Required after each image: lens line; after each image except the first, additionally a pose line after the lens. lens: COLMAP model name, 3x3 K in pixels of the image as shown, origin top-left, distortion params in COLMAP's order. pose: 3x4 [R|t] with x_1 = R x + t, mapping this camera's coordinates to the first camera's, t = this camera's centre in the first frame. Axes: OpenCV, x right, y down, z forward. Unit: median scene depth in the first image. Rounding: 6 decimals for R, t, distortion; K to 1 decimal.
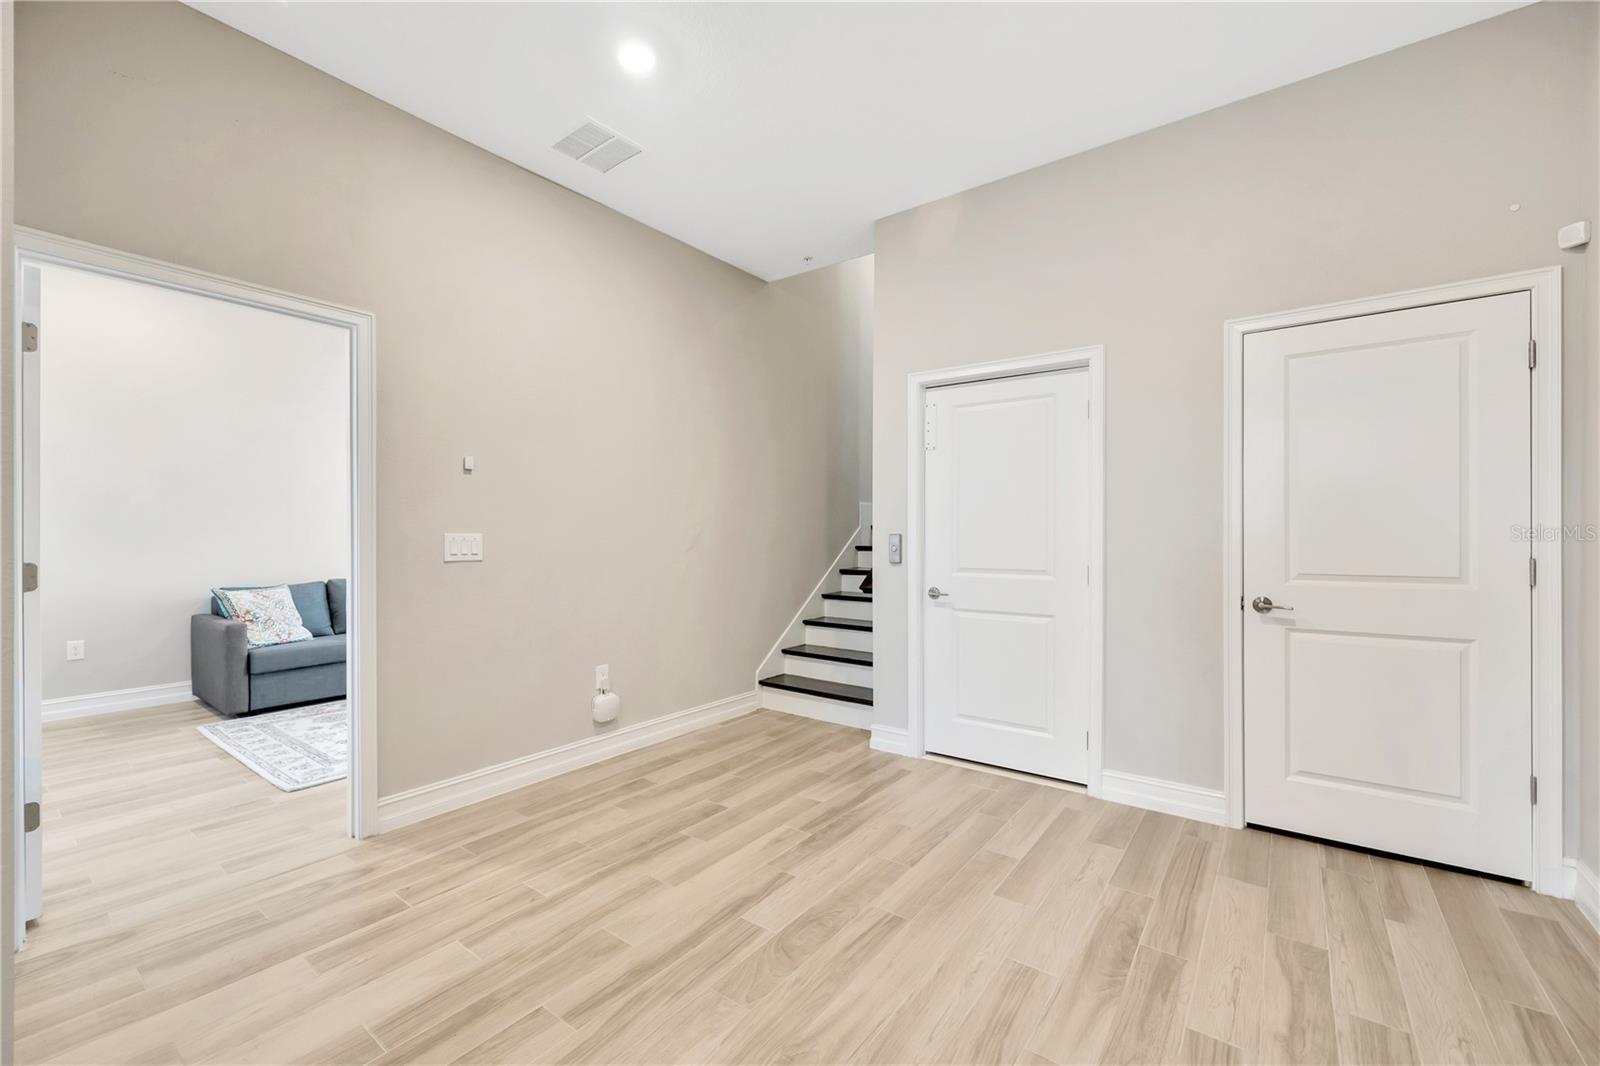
lens RADIAL K [[643.1, 0, 809.2], [0, 643.1, 531.2], [0, 0, 1]] dist [0.000717, -0.000295]
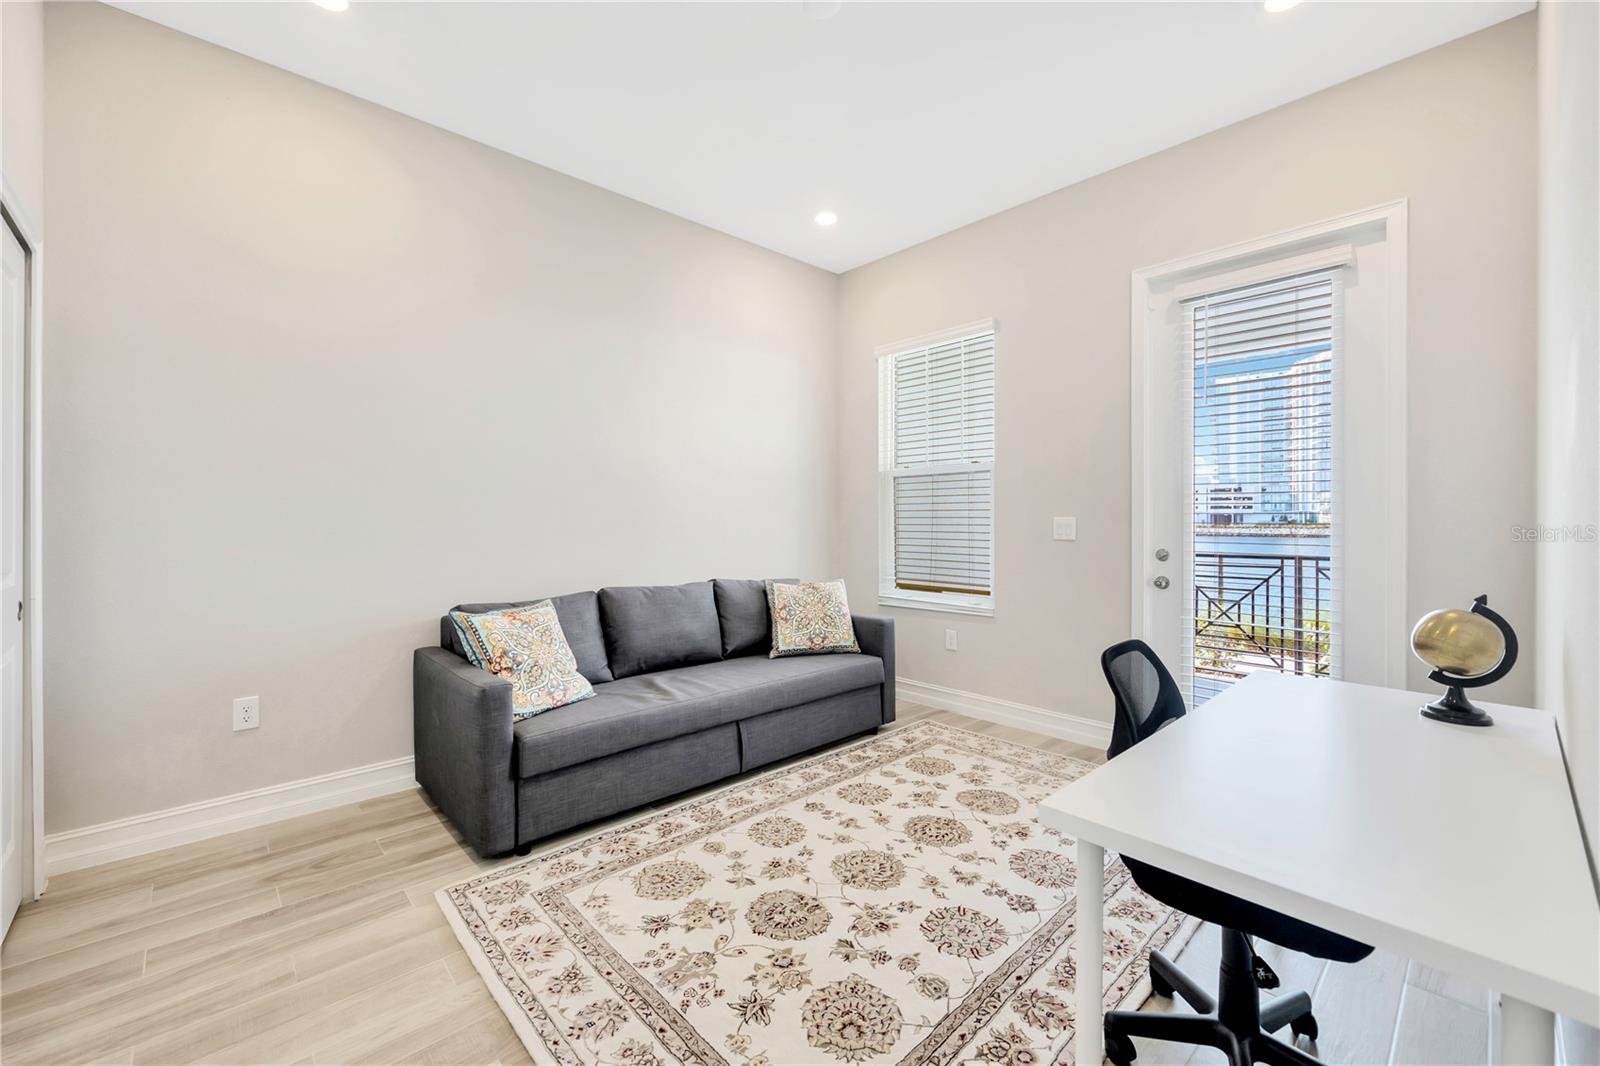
lens RADIAL K [[643.1, 0, 790.6], [0, 643.1, 524.3], [0, 0, 1]] dist [0.000717, -0.000295]
pose [[0.979613, -0.006090, -0.200802, -0.513003], [0.008322, 0.999913, 0.010273, 0.012417], [0.200722, -0.011735, 0.979578, 0.504060]]
